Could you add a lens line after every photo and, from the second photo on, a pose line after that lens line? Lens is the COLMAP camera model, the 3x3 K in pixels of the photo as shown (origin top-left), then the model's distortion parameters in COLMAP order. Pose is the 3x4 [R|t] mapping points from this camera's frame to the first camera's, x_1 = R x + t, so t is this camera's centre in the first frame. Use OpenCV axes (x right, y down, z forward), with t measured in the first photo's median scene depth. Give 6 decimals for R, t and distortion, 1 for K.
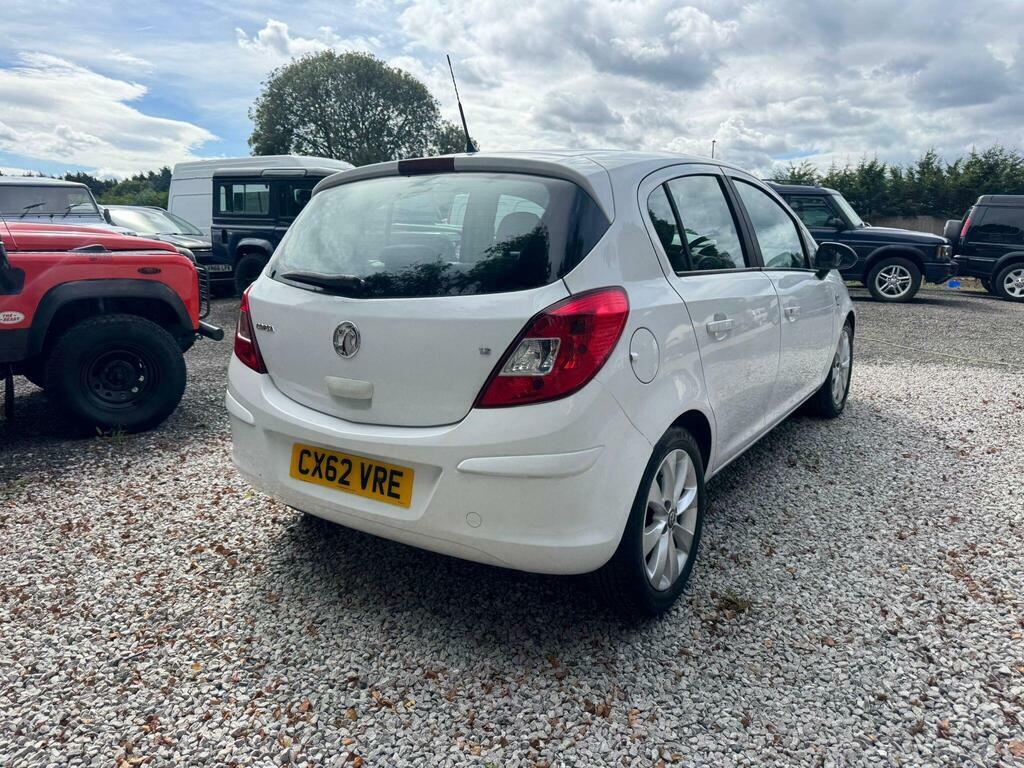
lens RADIAL K [[741.3, 0, 525.8], [0, 741.3, 365.4], [0, 0, 1]] dist [0.012526, -0.019304]
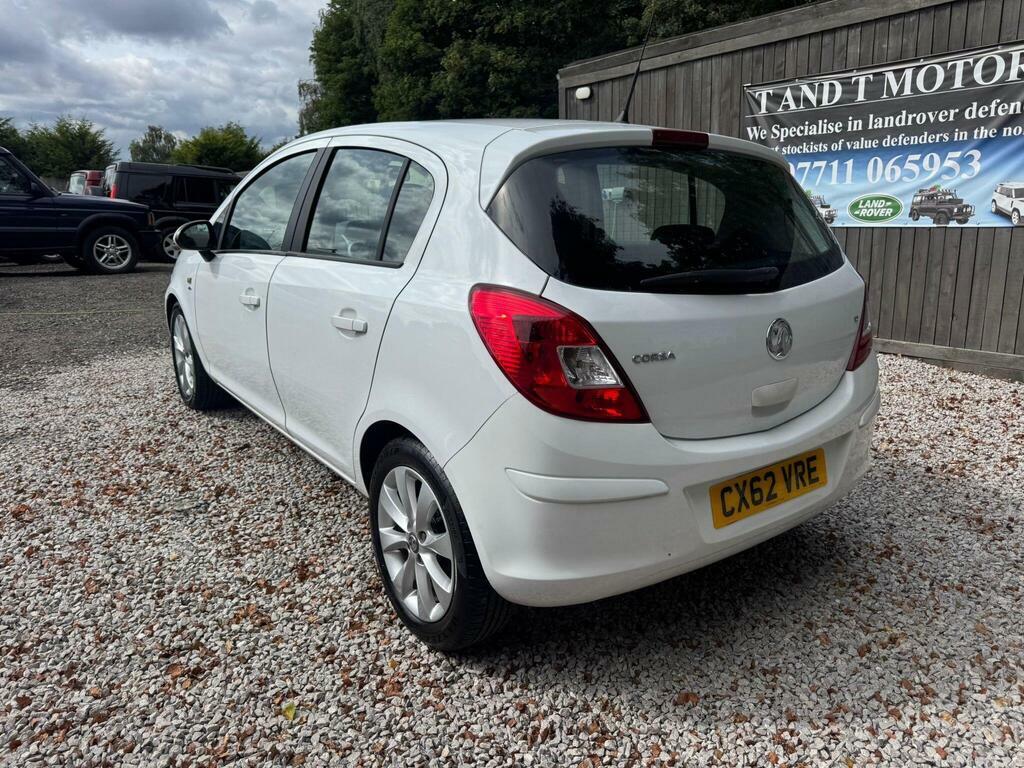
lens RADIAL K [[739.4, 0, 514.7], [0, 739.4, 384.4], [0, 0, 1]] dist [0.019877, -0.026987]
pose [[0.342332, -0.232598, 0.910334, -1.090094], [0.165697, 0.968634, 0.185184, -0.185626], [-0.924853, 0.087445, 0.370135, 0.900061]]
